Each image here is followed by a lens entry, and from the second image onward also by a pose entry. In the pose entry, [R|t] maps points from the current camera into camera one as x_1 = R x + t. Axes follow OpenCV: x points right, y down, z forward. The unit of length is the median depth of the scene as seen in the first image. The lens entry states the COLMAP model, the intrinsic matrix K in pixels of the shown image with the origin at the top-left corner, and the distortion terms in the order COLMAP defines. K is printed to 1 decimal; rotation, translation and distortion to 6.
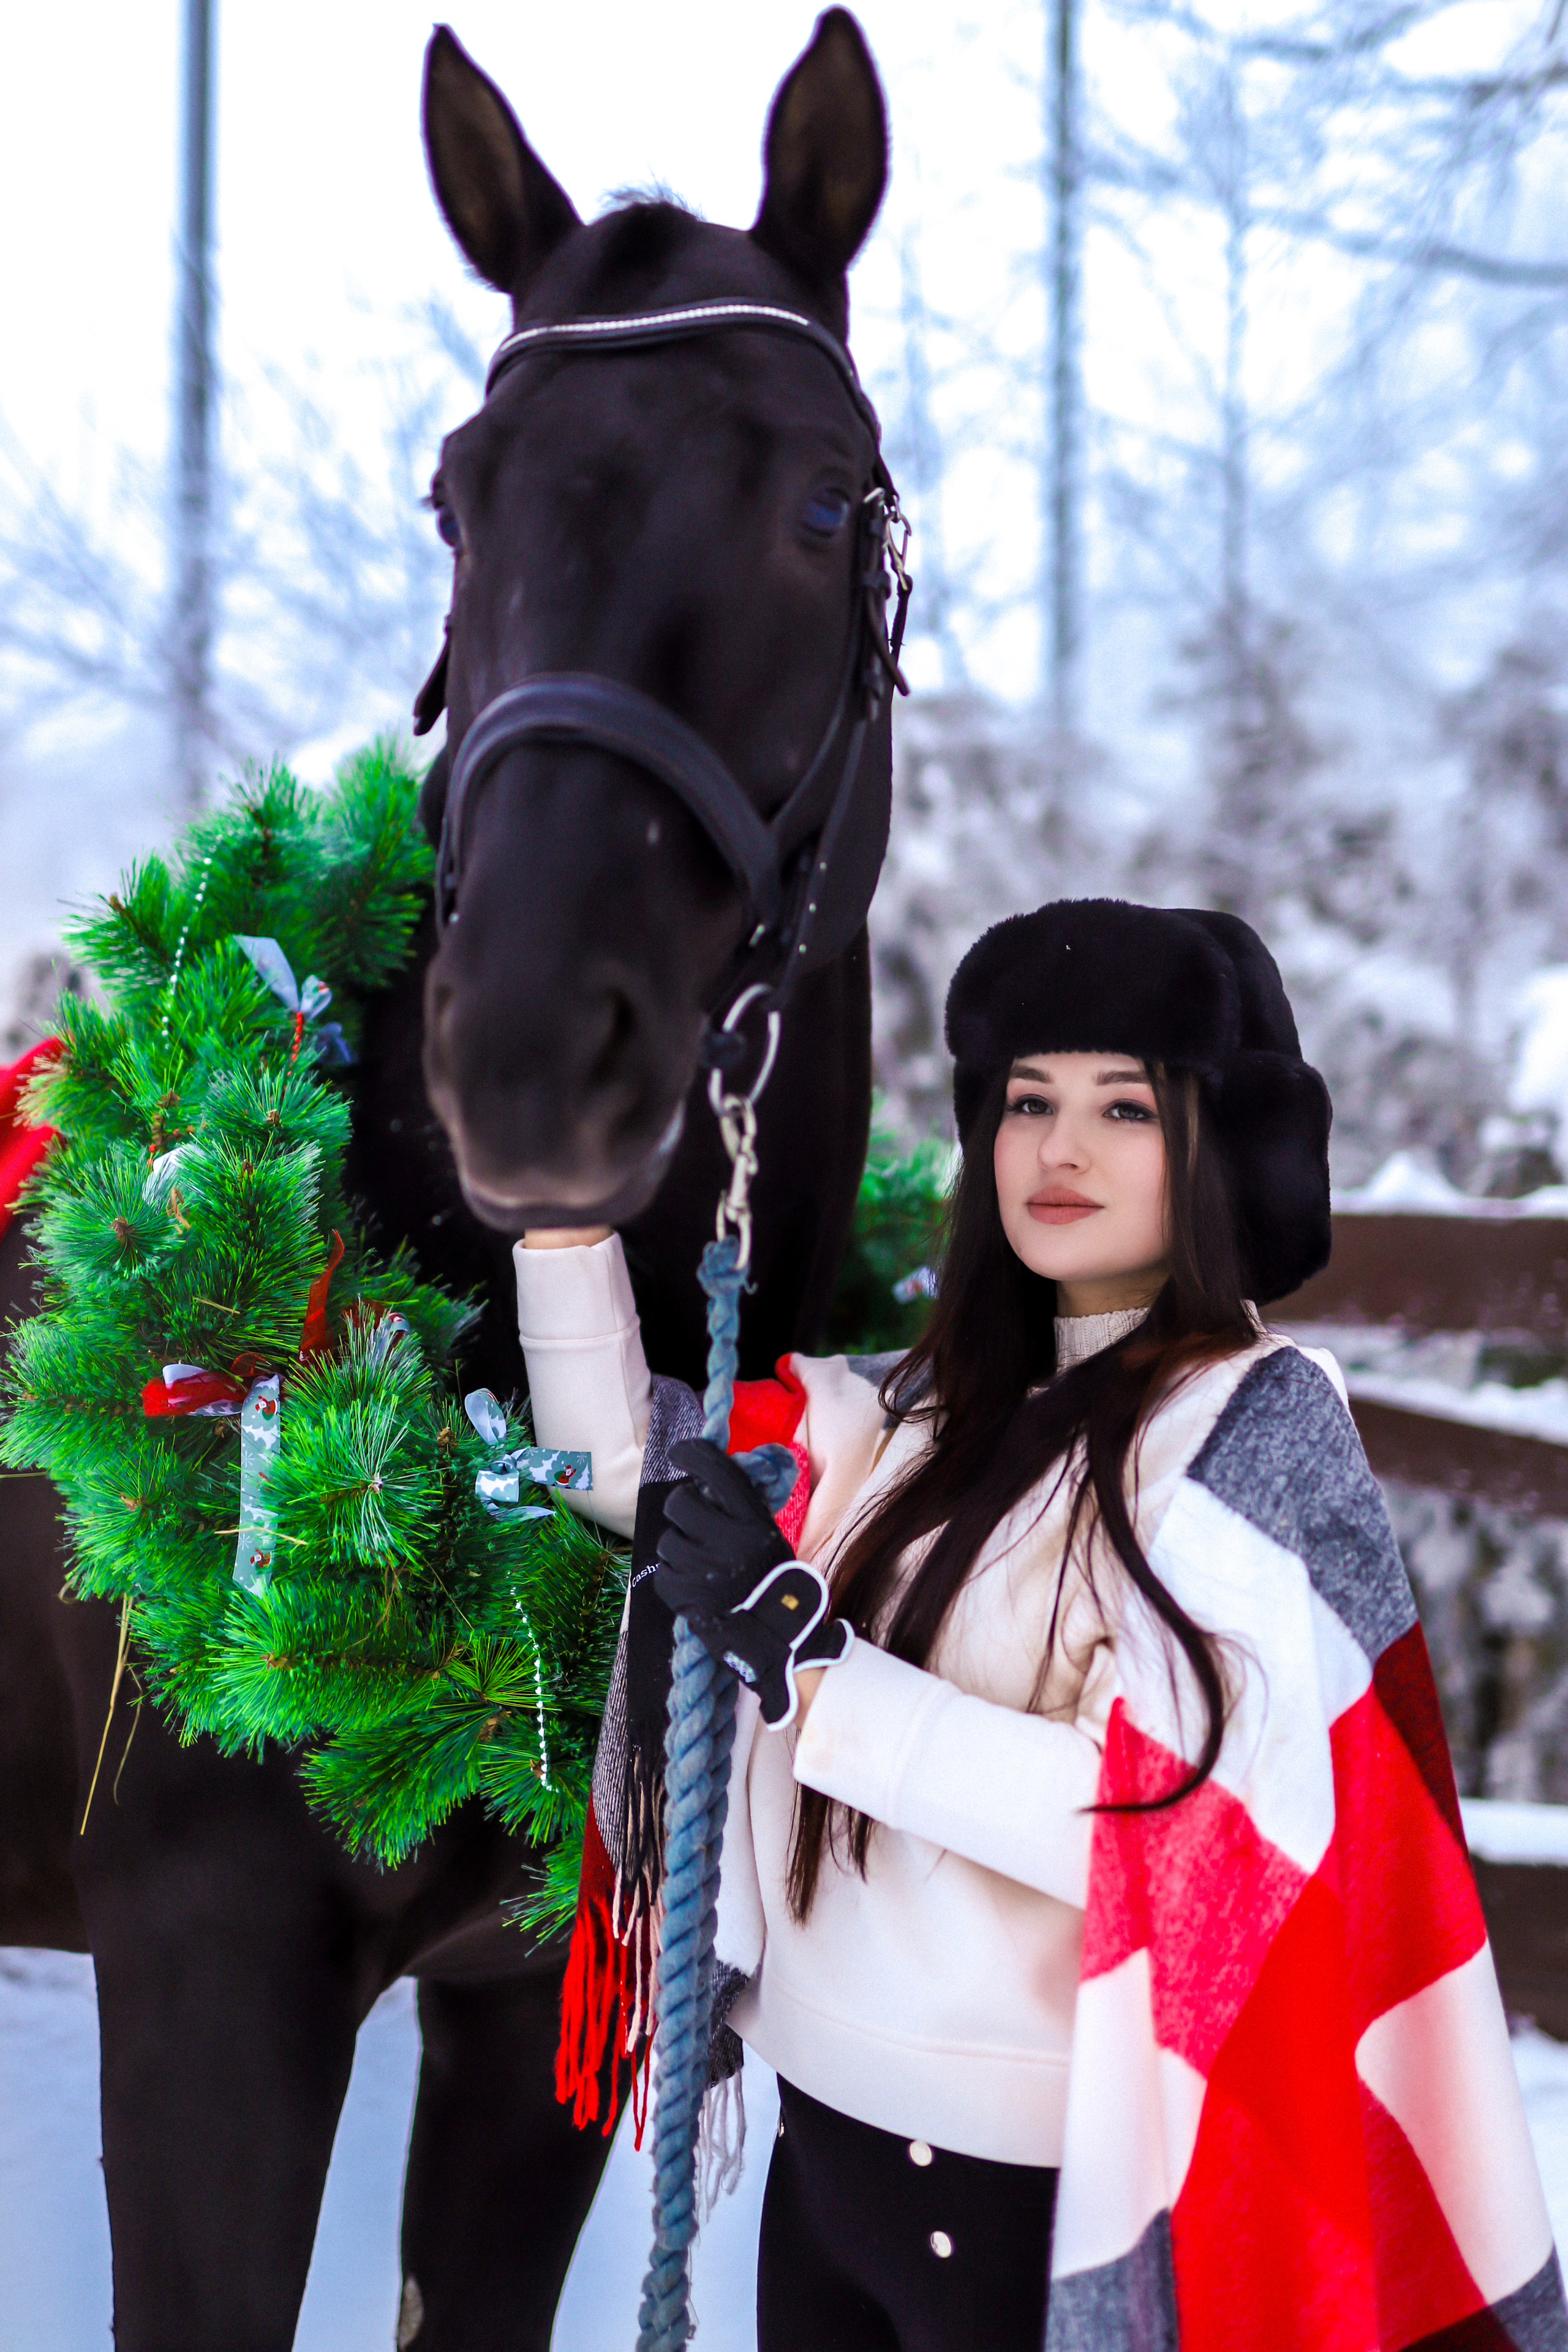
lens RADIAL K [[3462.2, 0, 784.0], [0, 3462.2, 1176.0], [0, 0, 1]] dist [0.017122, -0.031442]
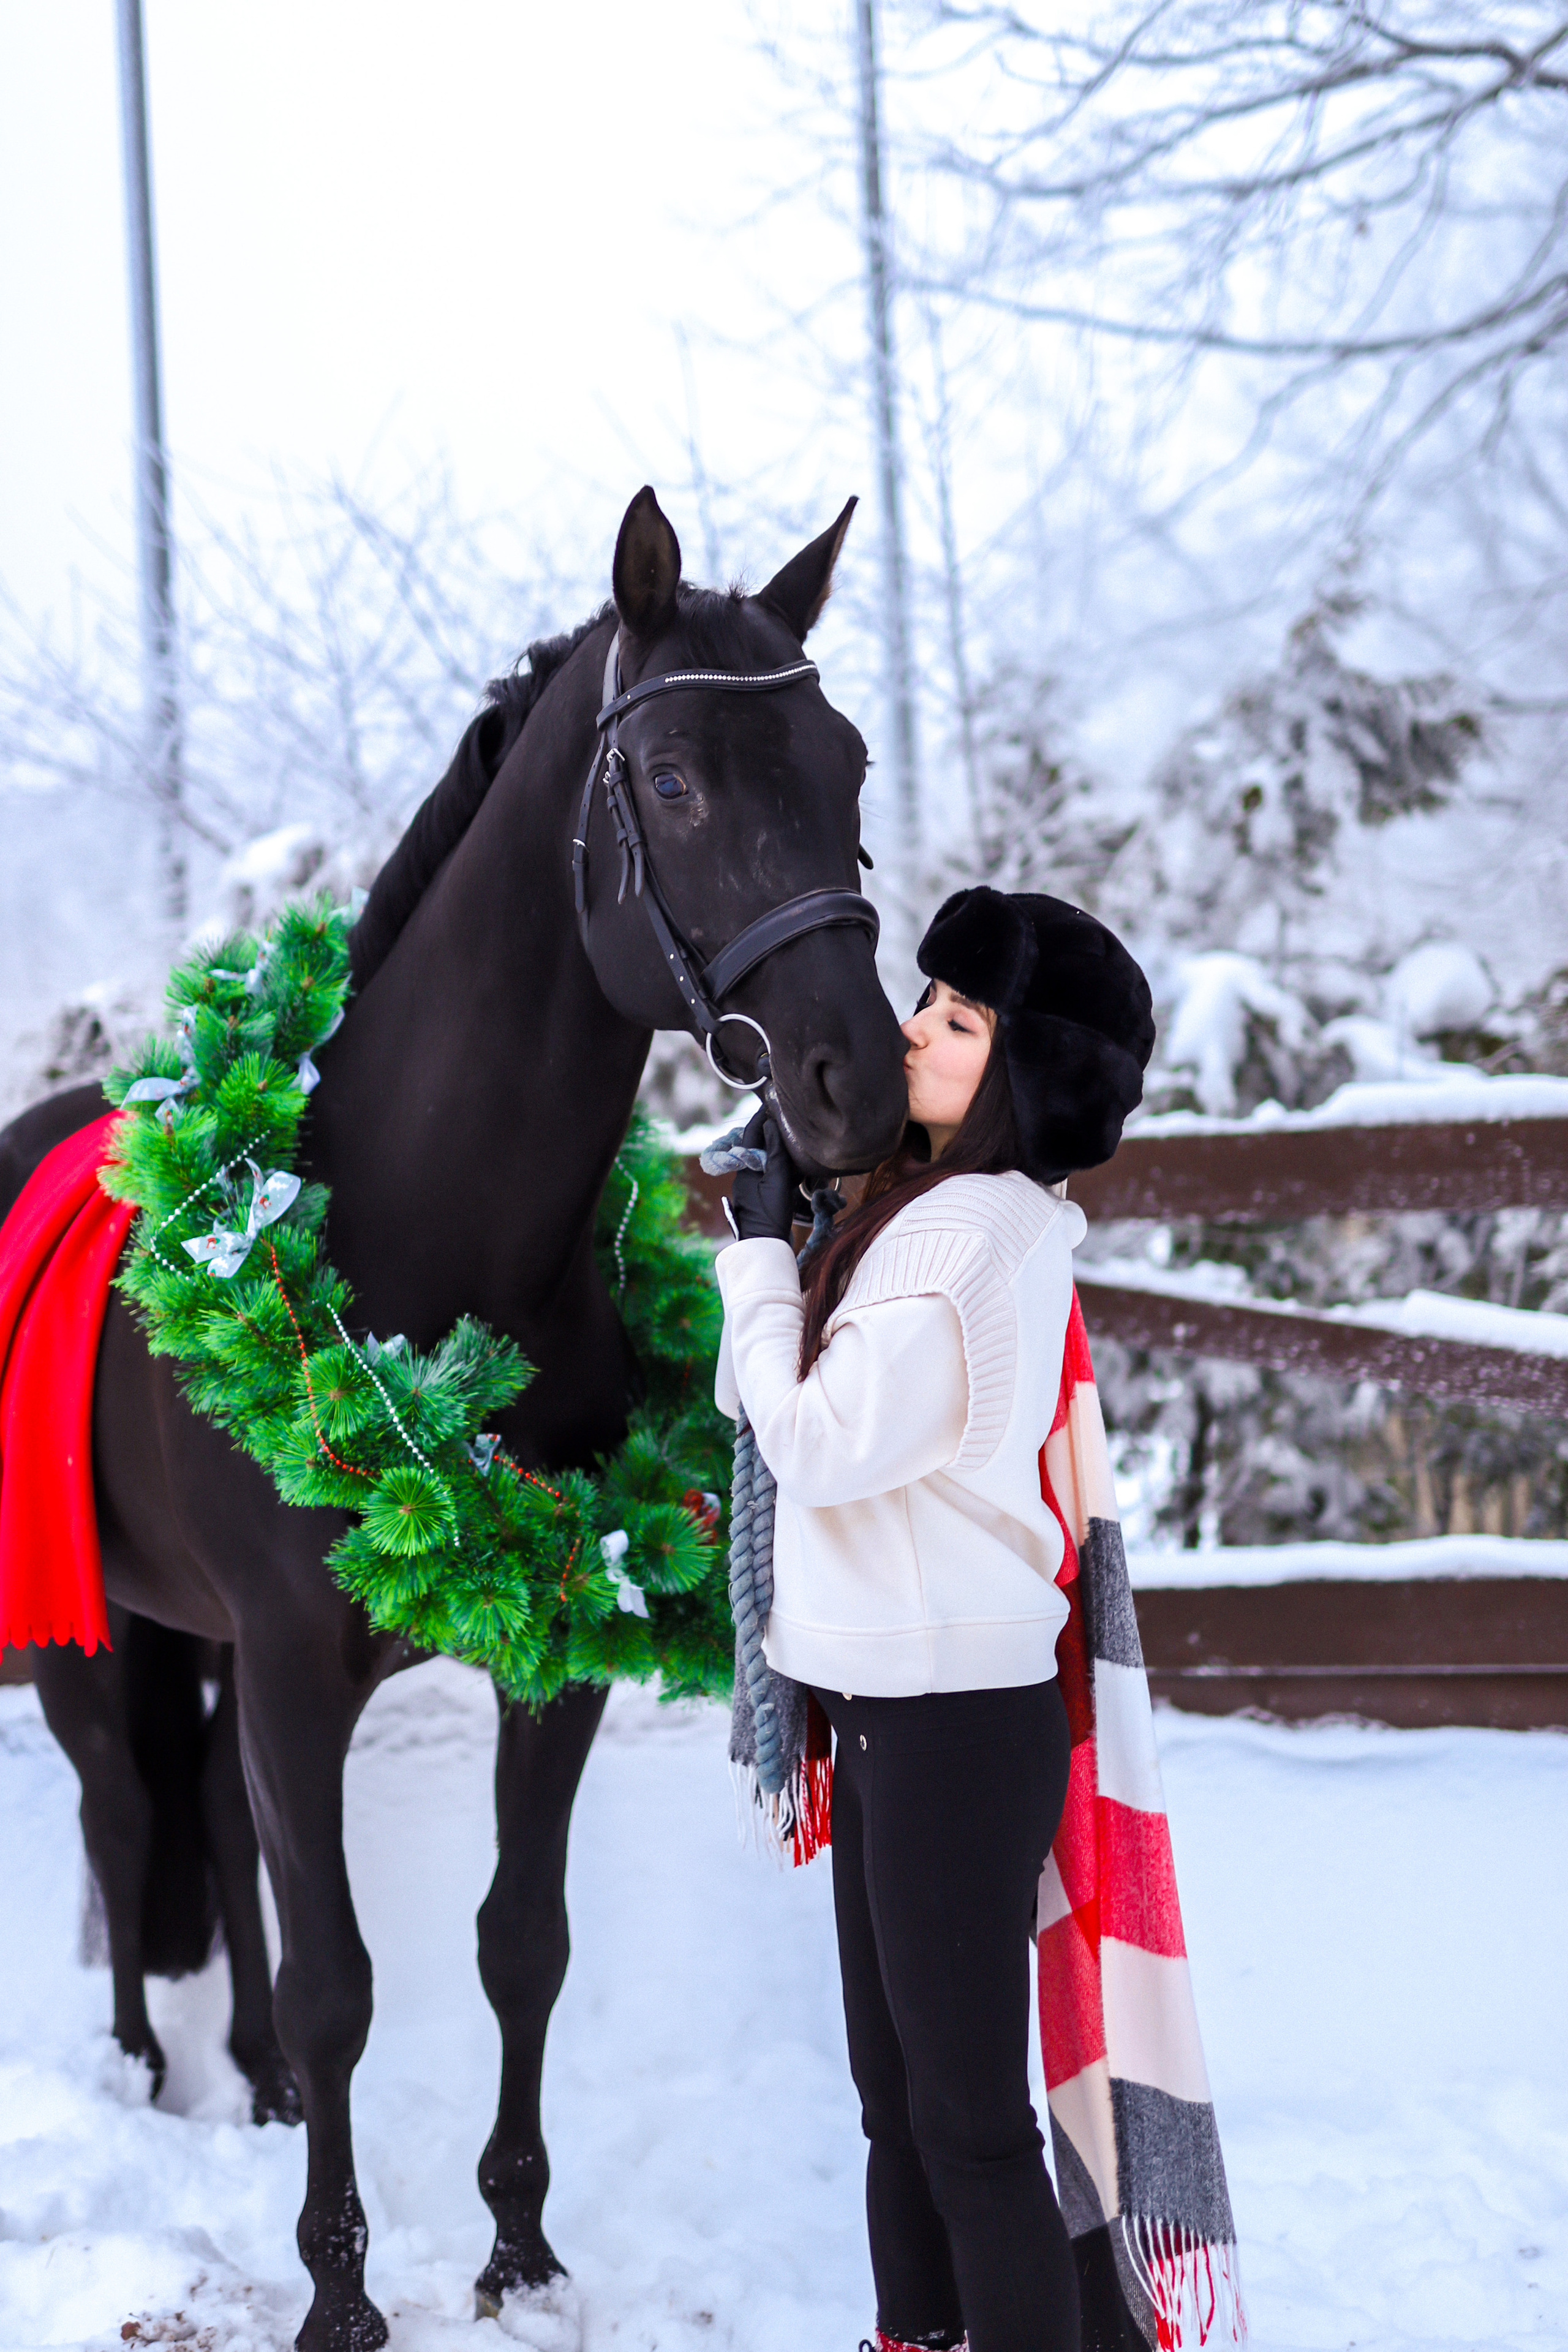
lens RADIAL K [[3462.2, 0, 784.0], [0, 3462.2, 1176.0], [0, 0, 1]] dist [0.017122, -0.031442]
pose [[0.998102, -0.061558, -0.001604, 0.048114], [0.061562, 0.998099, 0.002759, 0.009958], [0.001431, -0.002853, 0.999995, -0.273823]]
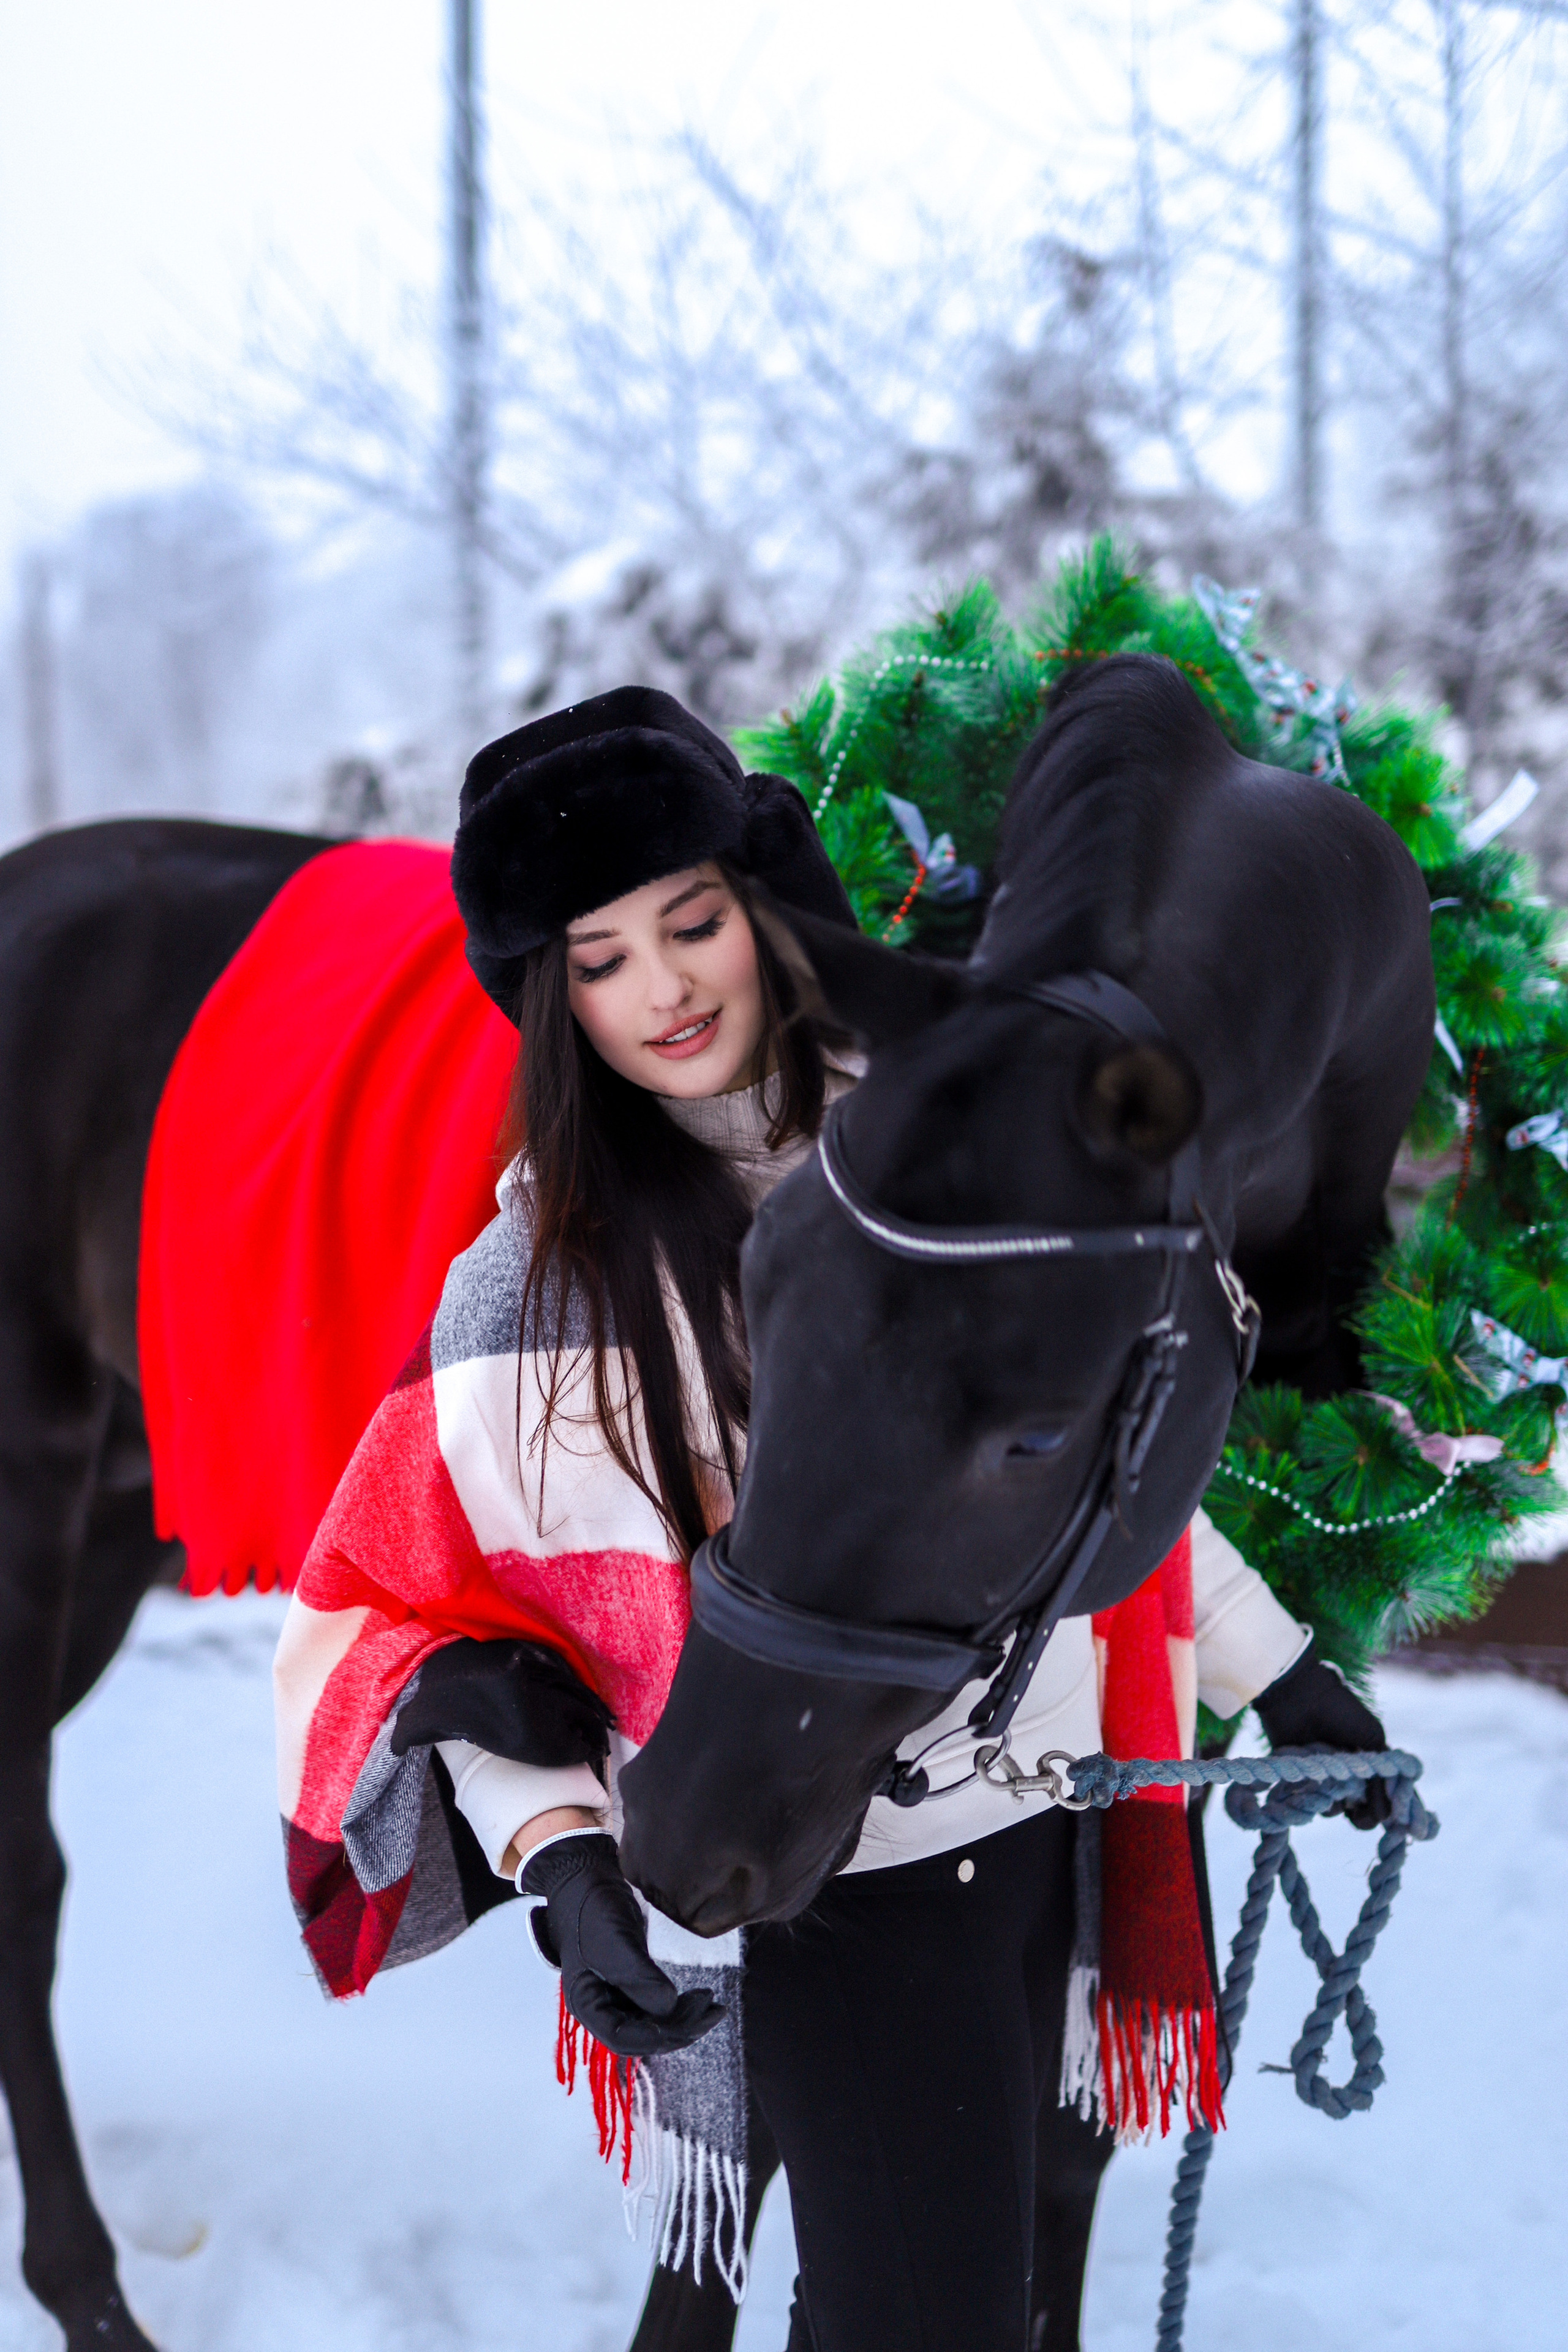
lens RADIAL K [[3462.2, 0, 784.0], [0, 3462.2, 1176.0], [0, 0, 1]] dist [0.017122, -0.031442]
pose [[0.996891, -0.013493, -0.077631, 0.004989], [0.017786, 0.998335, 0.054872, 0.007789], [0.076761, -0.056082, 0.995471, -0.063379]]
